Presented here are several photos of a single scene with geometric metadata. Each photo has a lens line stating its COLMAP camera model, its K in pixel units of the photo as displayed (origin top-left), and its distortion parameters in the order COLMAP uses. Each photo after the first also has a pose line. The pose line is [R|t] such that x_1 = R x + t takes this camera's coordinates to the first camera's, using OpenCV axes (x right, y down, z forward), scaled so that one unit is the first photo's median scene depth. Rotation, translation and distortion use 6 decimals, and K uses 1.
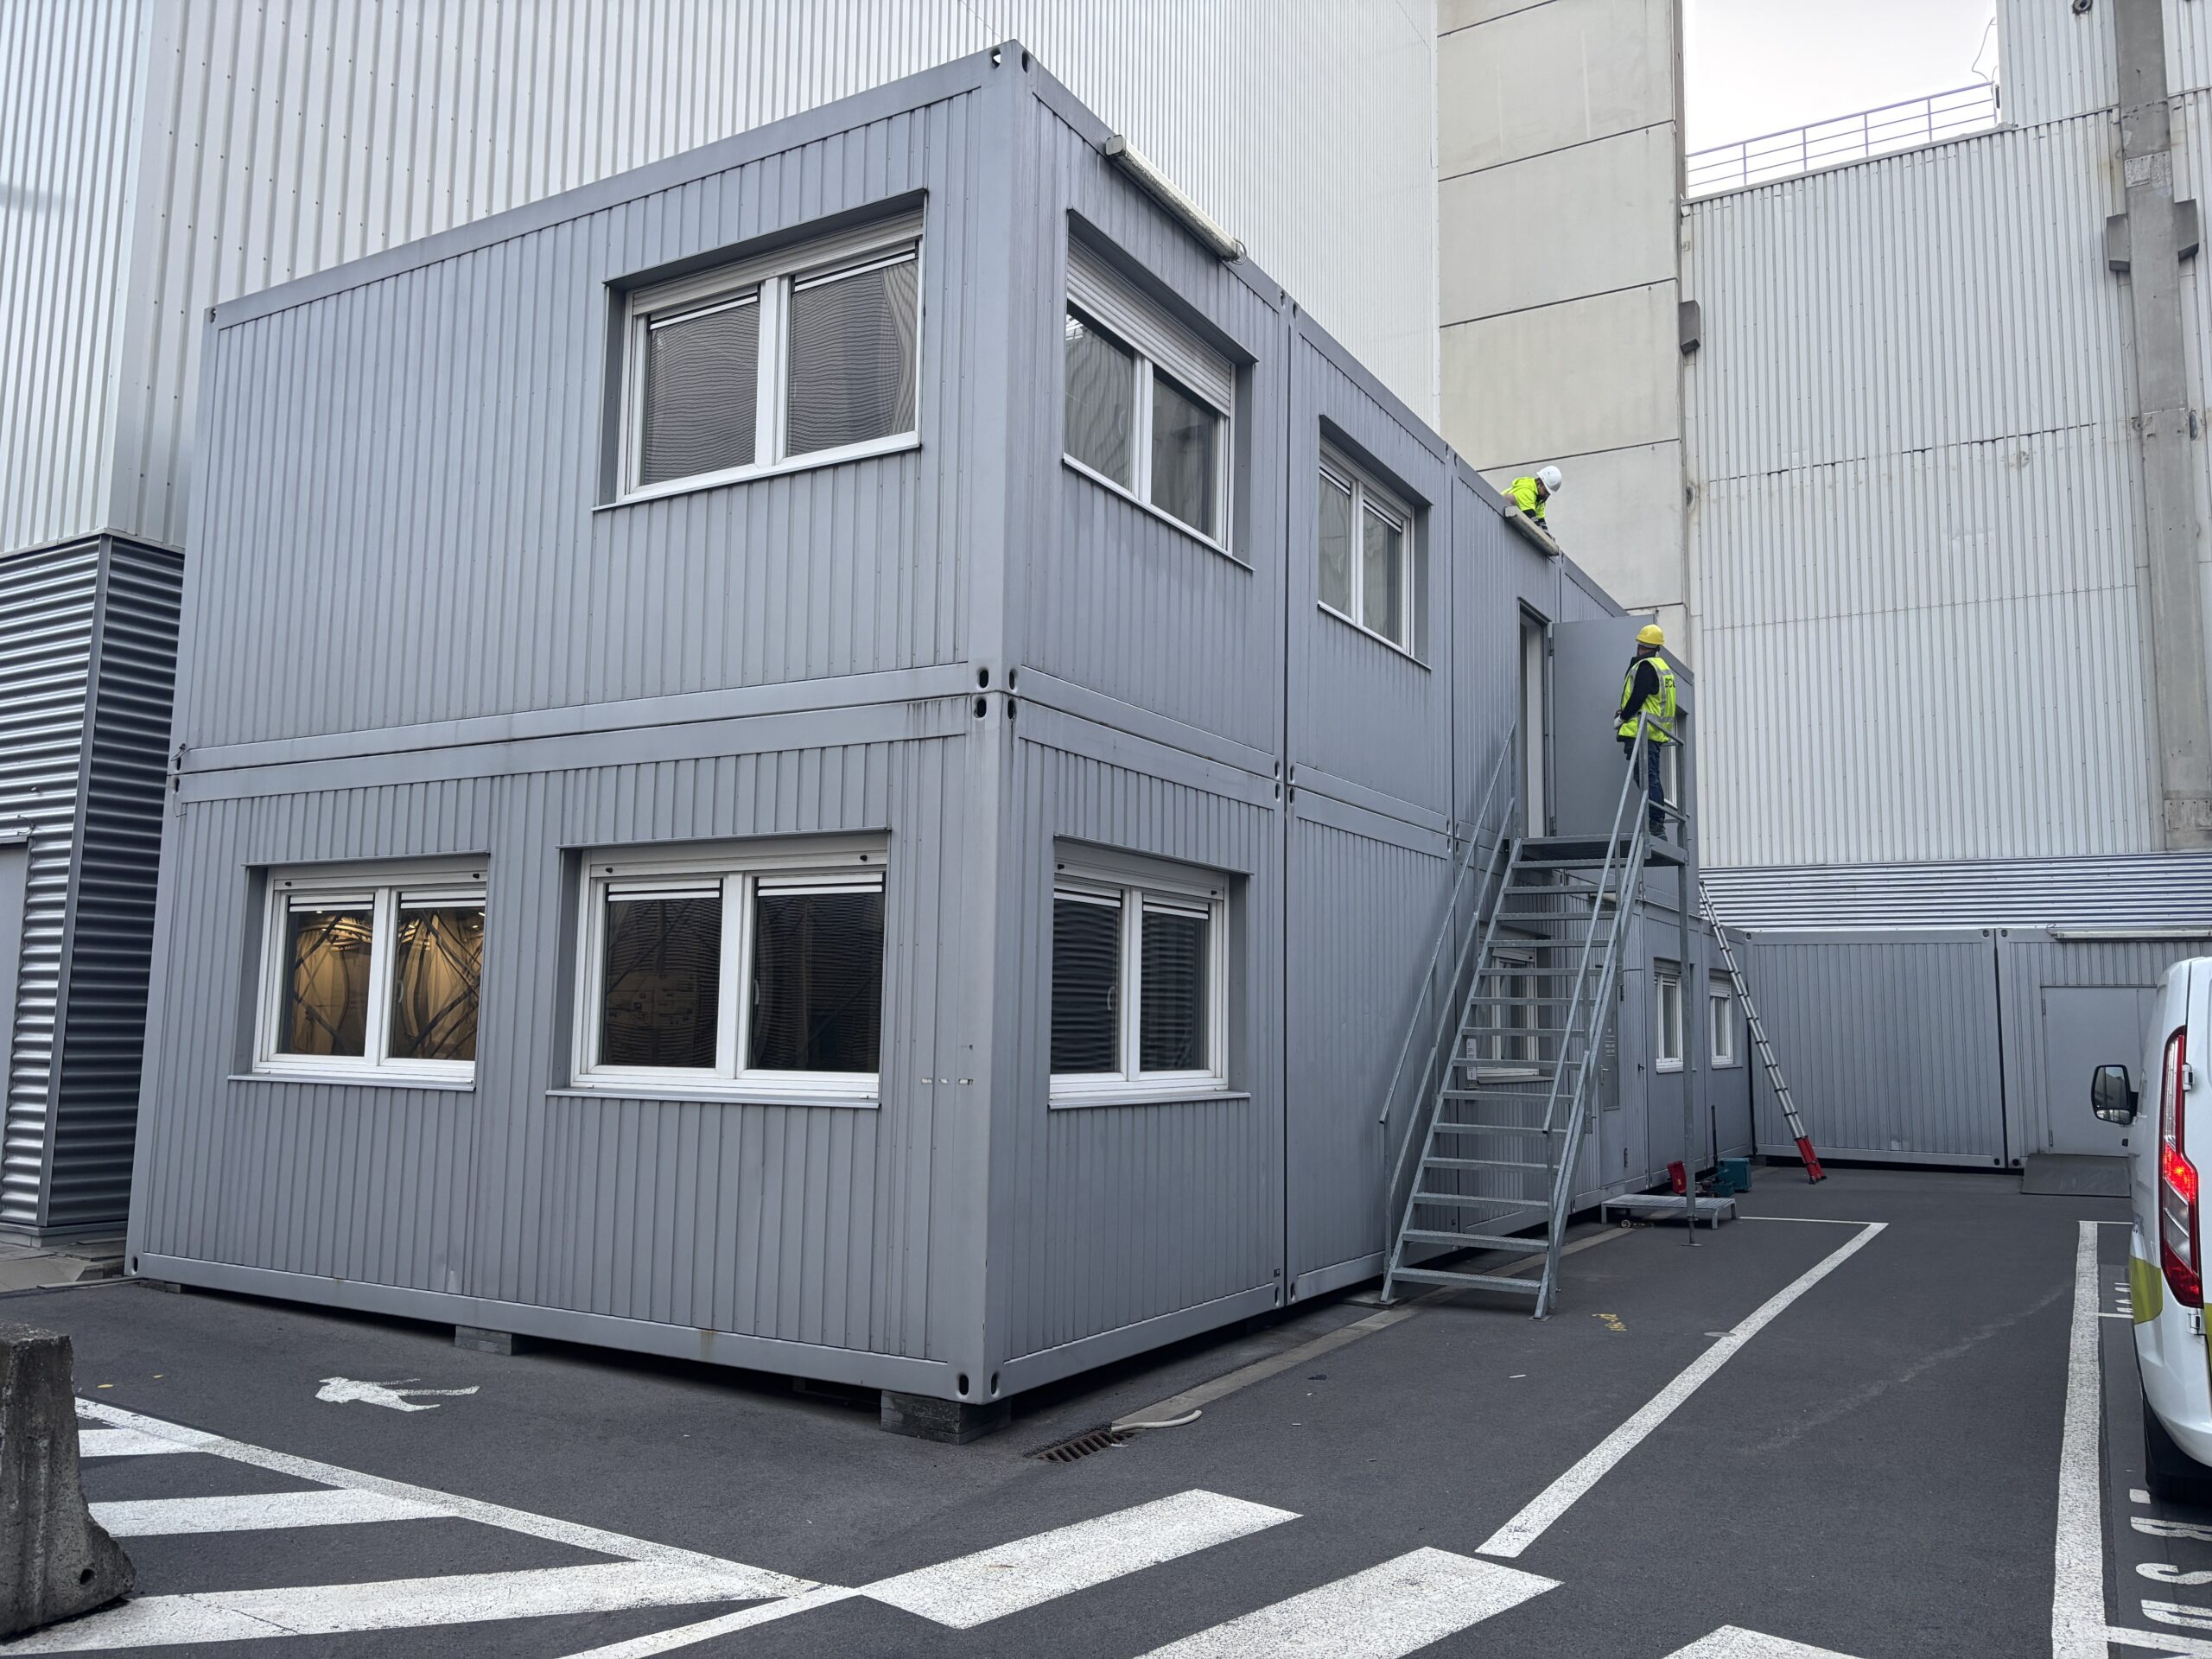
lens RADIAL K [[1664.3, 0, 1093.4], [0, 1664.3, 835.6], [0, 0, 1]] dist [0.018143, -0.033286]
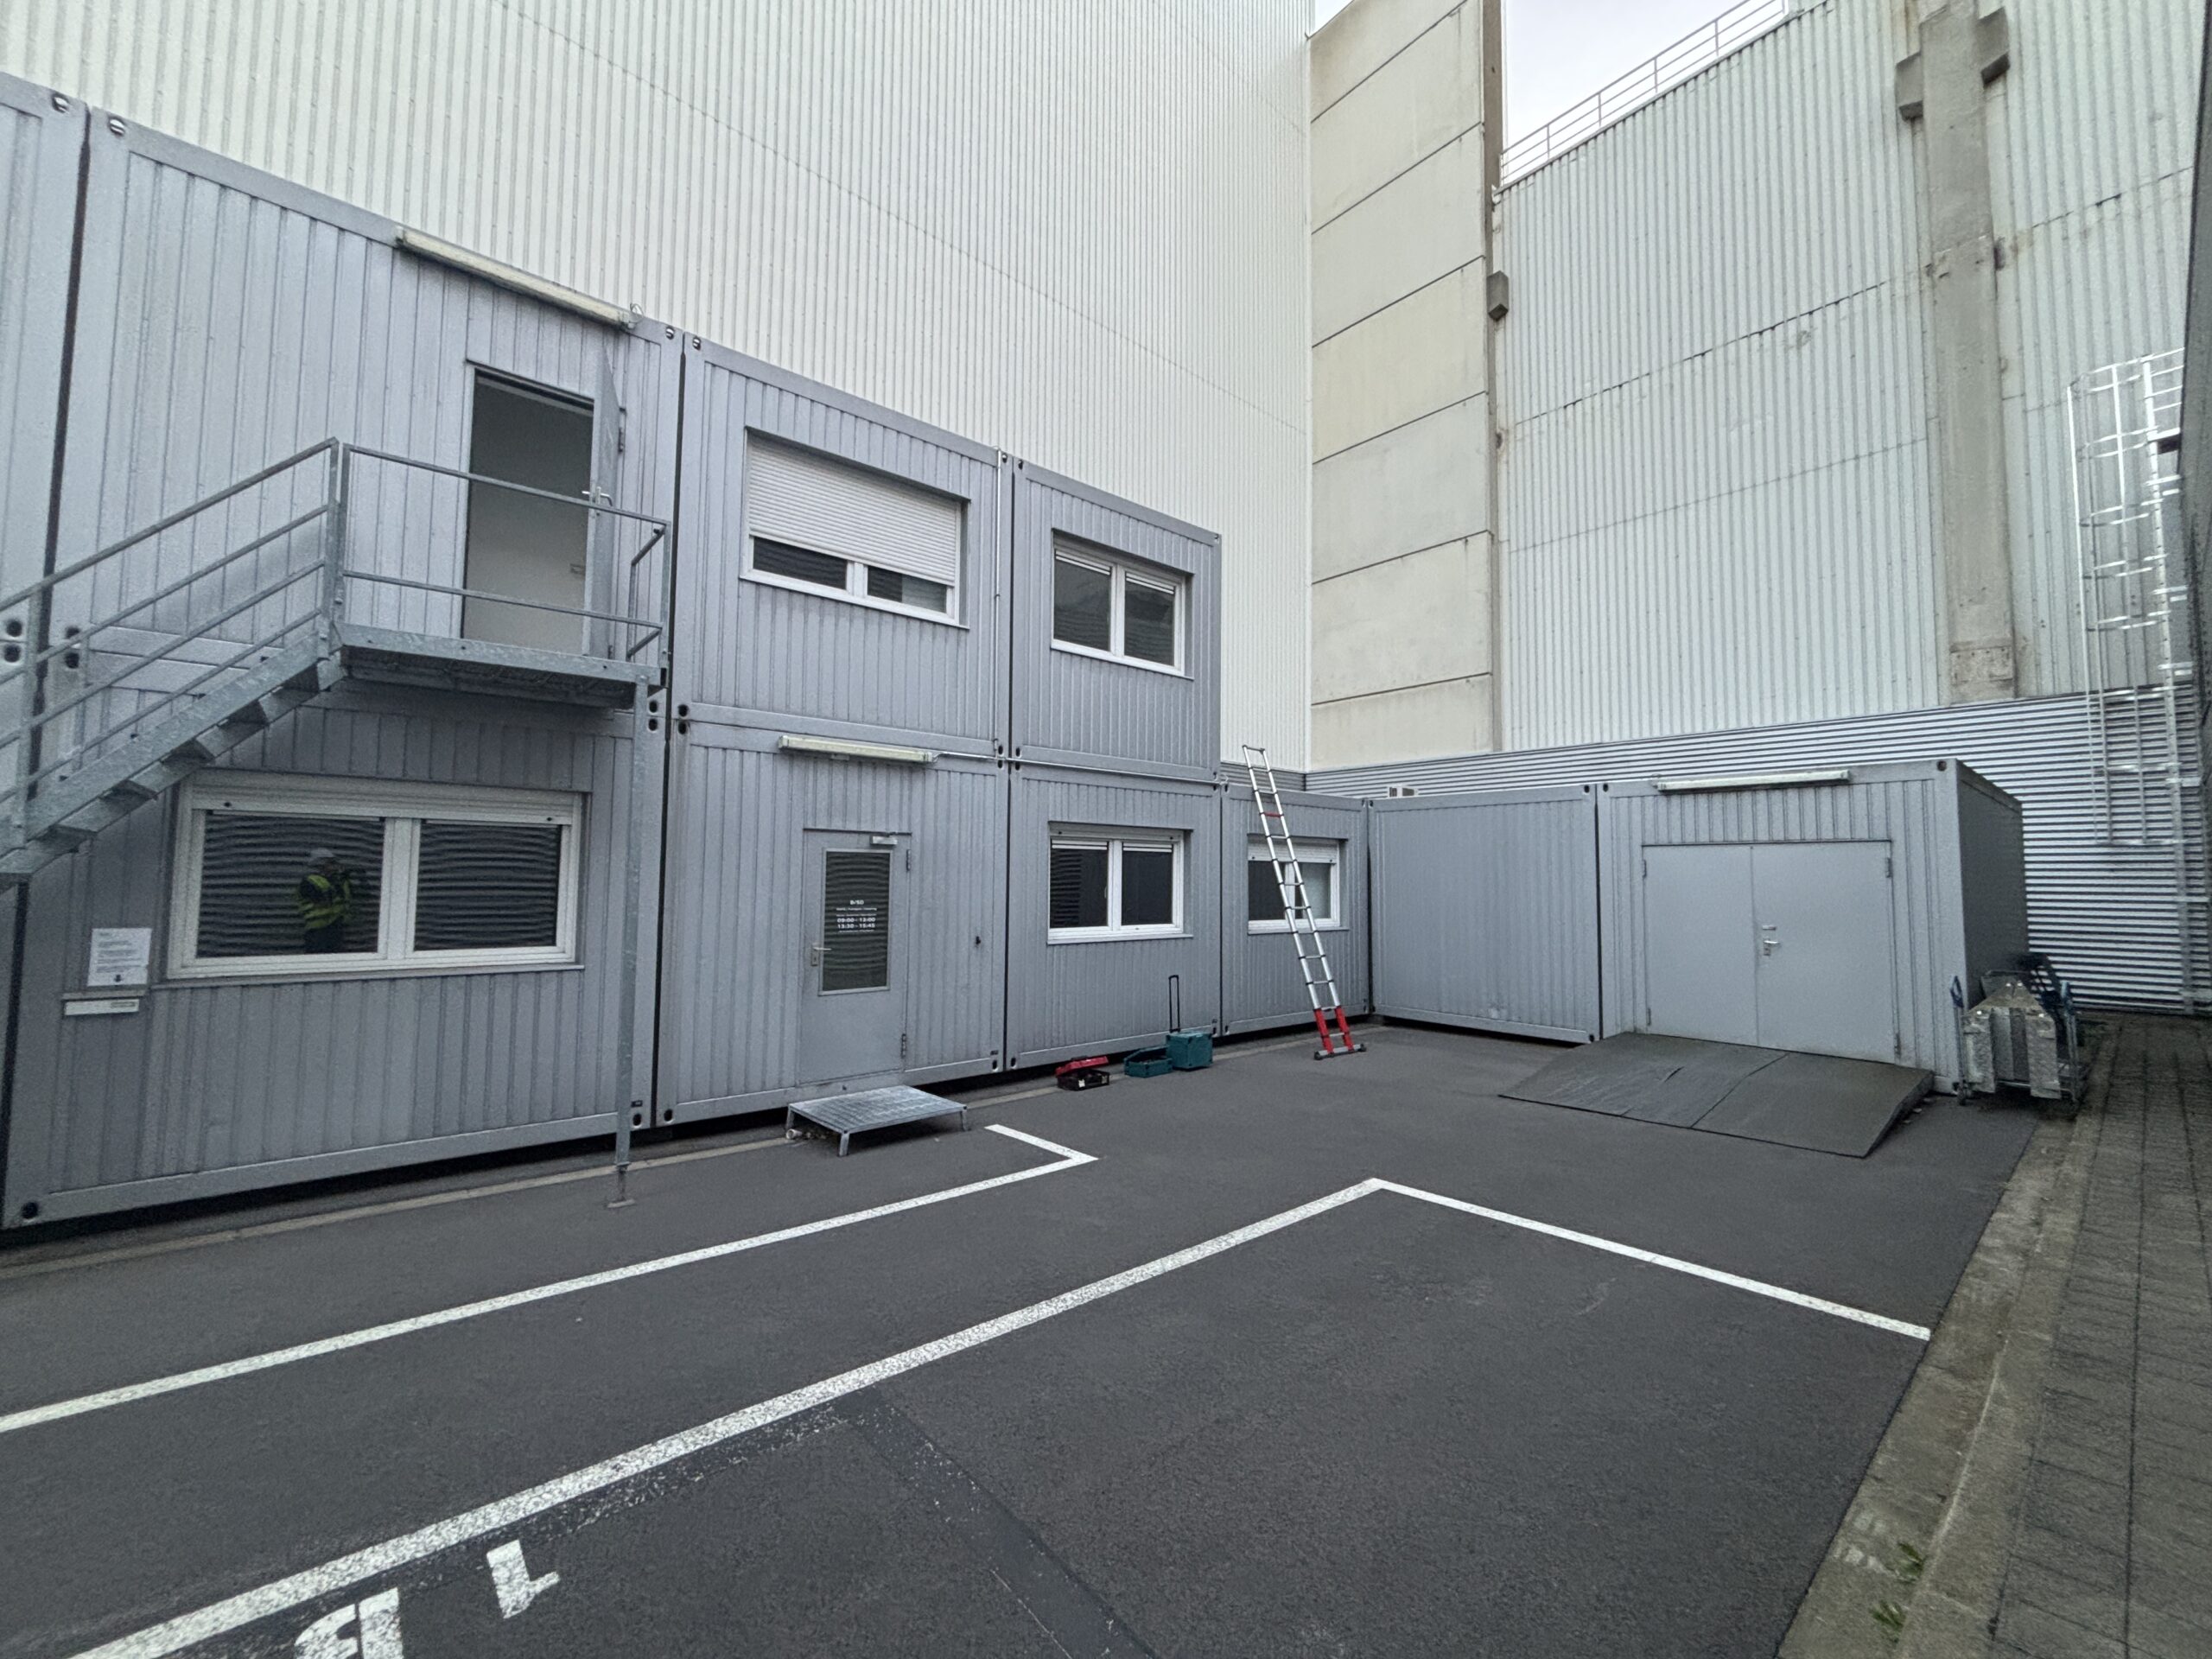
lens RADIAL K [[900.9, 0, 1099.3], [0, 900.9, 824.6], [0, 0, 1]] dist [-0.000617, 0.000017]
pose [[0.948308, -0.026468, -0.316246, 0.308225], [0.041676, 0.998272, 0.041422, 0.032922], [0.314604, -0.052461, 0.947772, 0.315297]]
